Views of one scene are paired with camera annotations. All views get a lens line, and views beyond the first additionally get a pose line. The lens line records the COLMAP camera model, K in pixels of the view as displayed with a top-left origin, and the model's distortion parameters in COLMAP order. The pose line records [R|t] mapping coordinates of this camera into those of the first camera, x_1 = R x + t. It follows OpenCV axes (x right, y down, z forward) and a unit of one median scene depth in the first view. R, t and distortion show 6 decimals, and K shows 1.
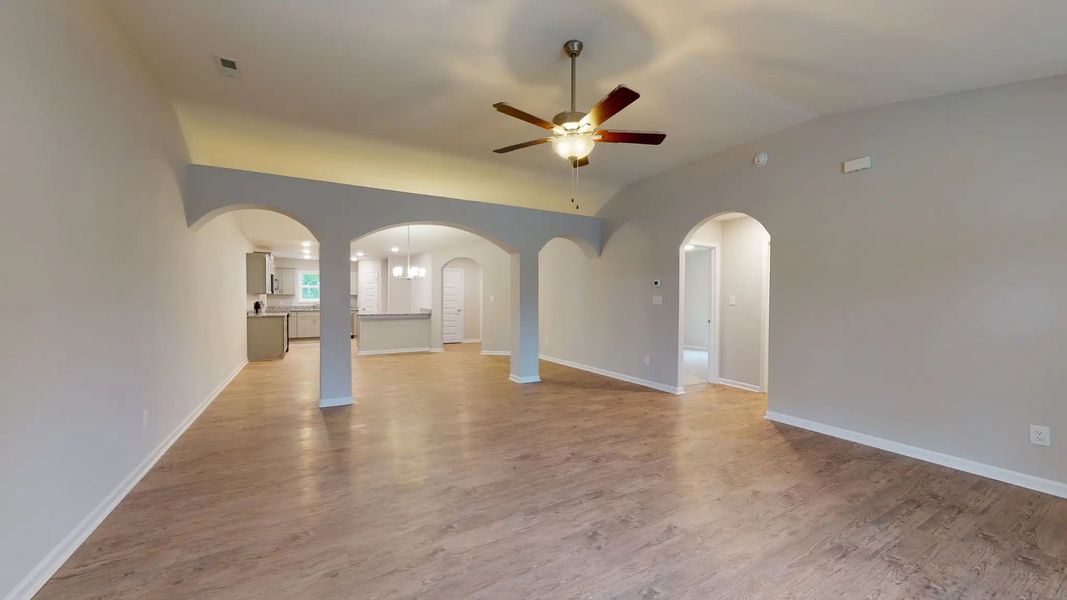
lens RADIAL K [[390.7, 0, 530.3], [0, 390.7, 300.6], [0, 0, 1]] dist [0.000669, -0.000167]
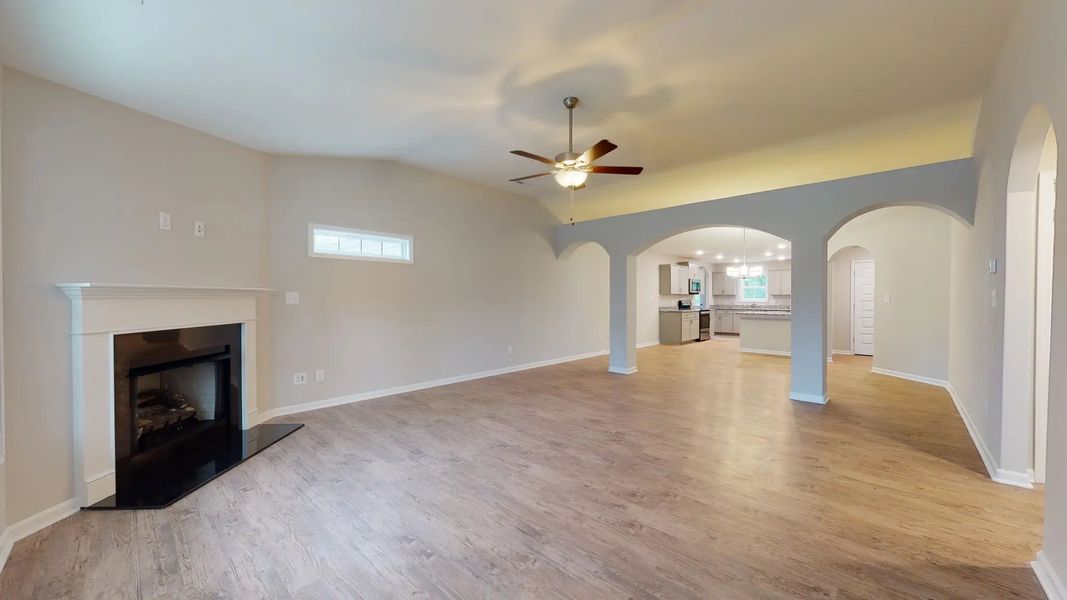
lens RADIAL K [[390.7, 0, 536.2], [0, 390.7, 303.5], [0, 0, 1]] dist [0.000669, -0.000167]
pose [[0.296216, 0.011994, -0.955046, 1.142708], [-0.007221, 0.999921, 0.010318, 0.008006], [0.955094, 0.003840, 0.296280, 0.444097]]
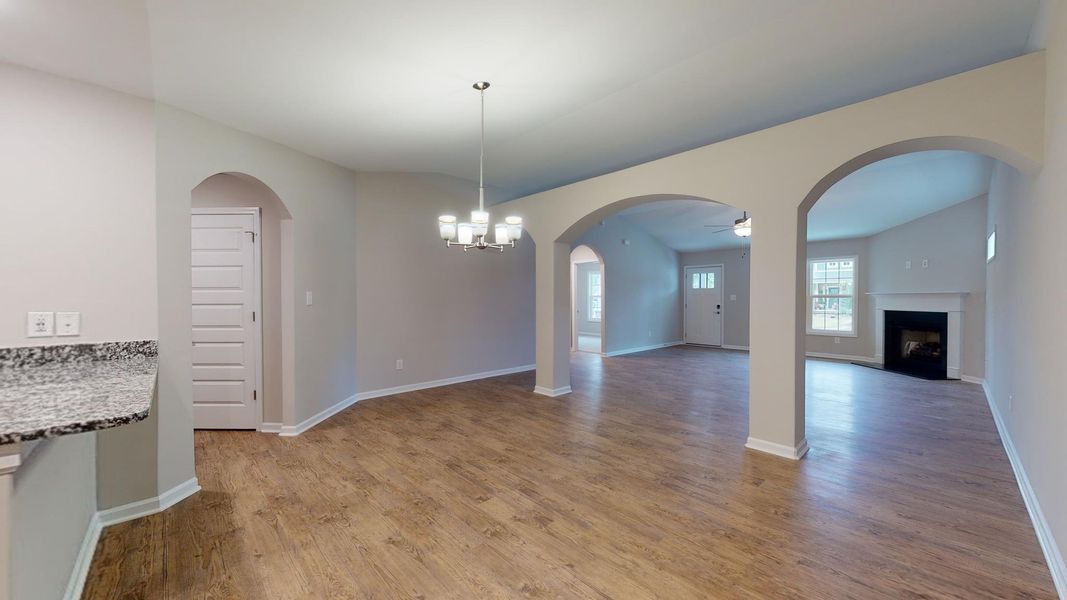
lens RADIAL K [[390.7, 0, 532.6], [0, 390.7, 301.4], [0, 0, 1]] dist [0.000669, -0.000167]
pose [[-0.235000, -0.012318, 0.971917, -1.635714], [0.008261, 0.999858, 0.014669, -0.015664], [-0.971960, 0.011477, -0.234864, 2.430184]]
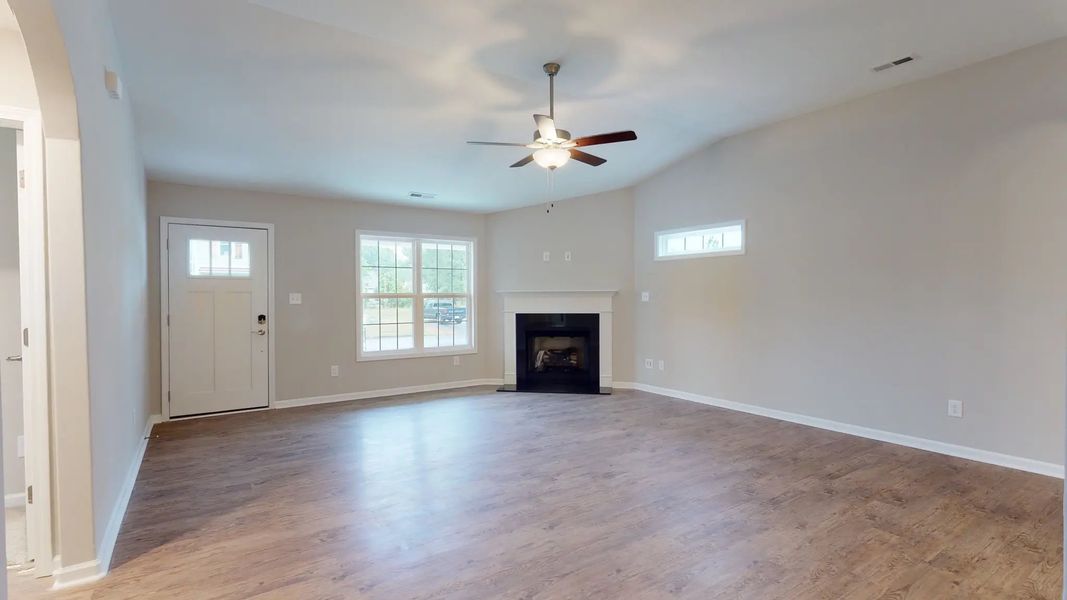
lens RADIAL K [[492.0, 0, 528.7], [0, 492.0, 301.9], [0, 0, 1]] dist [0.000899, -0.000002]
pose [[-0.996838, 0.002036, -0.079430, 0.250209], [0.000587, 0.999833, 0.018261, -0.006991], [0.079454, 0.018157, -0.996673, 2.085510]]
